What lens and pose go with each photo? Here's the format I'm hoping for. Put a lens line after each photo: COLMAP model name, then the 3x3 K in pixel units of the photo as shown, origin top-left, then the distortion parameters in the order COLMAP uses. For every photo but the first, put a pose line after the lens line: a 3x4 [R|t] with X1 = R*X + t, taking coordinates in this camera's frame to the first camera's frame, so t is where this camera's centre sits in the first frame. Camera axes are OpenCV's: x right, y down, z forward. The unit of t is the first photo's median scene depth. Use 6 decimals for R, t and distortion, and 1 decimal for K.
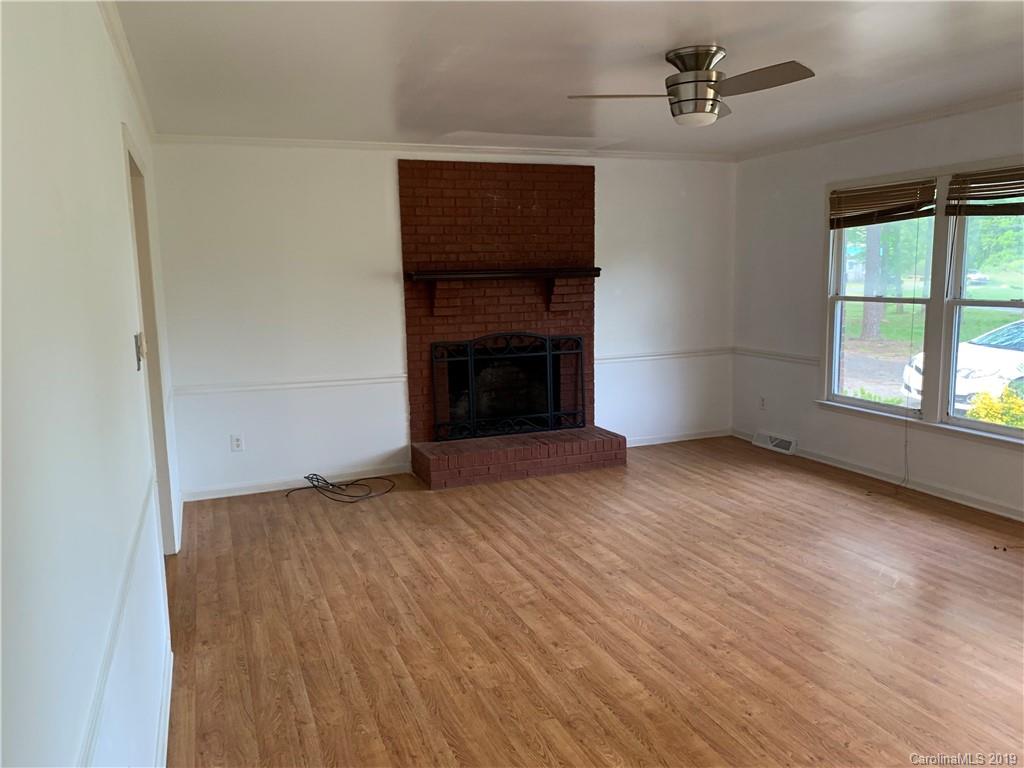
lens RADIAL K [[786.6, 0, 508.7], [0, 786.6, 387.7], [0, 0, 1]] dist [0.062571, -0.048569]
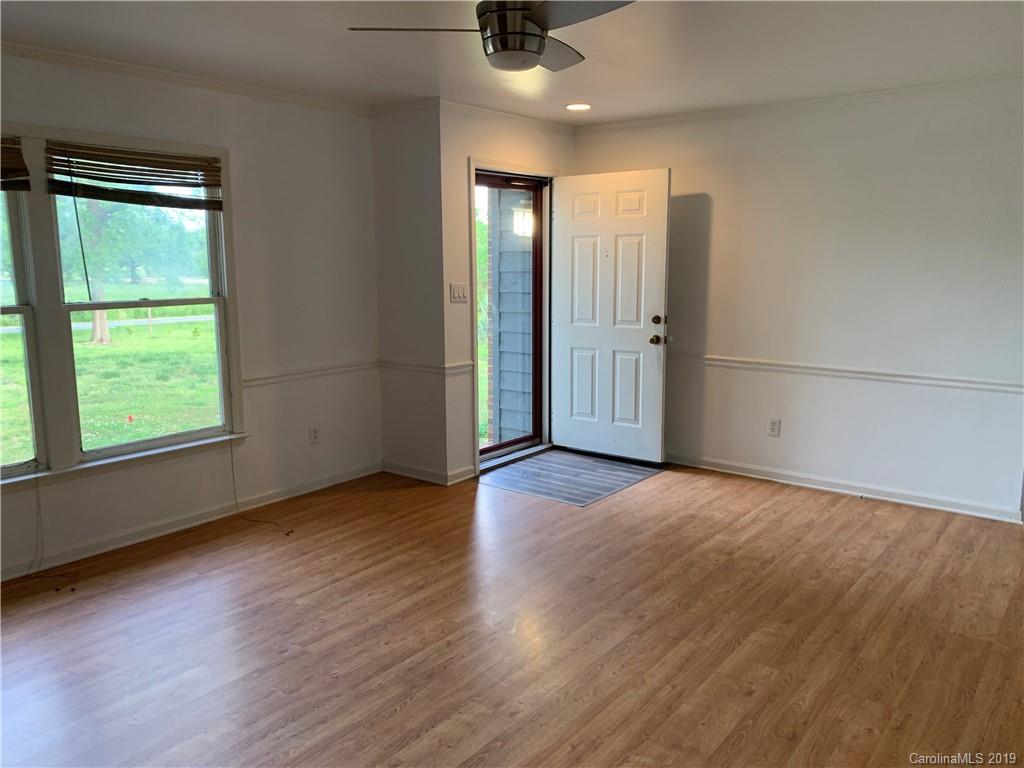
lens RADIAL K [[786.6, 0, 512.1], [0, 786.6, 376.6], [0, 0, 1]] dist [0.062571, -0.048569]
pose [[-0.511559, -0.107575, 0.852487, -0.510099], [0.138574, 0.968816, 0.205409, -0.218460], [-0.848000, 0.223212, -0.480700, 1.577948]]
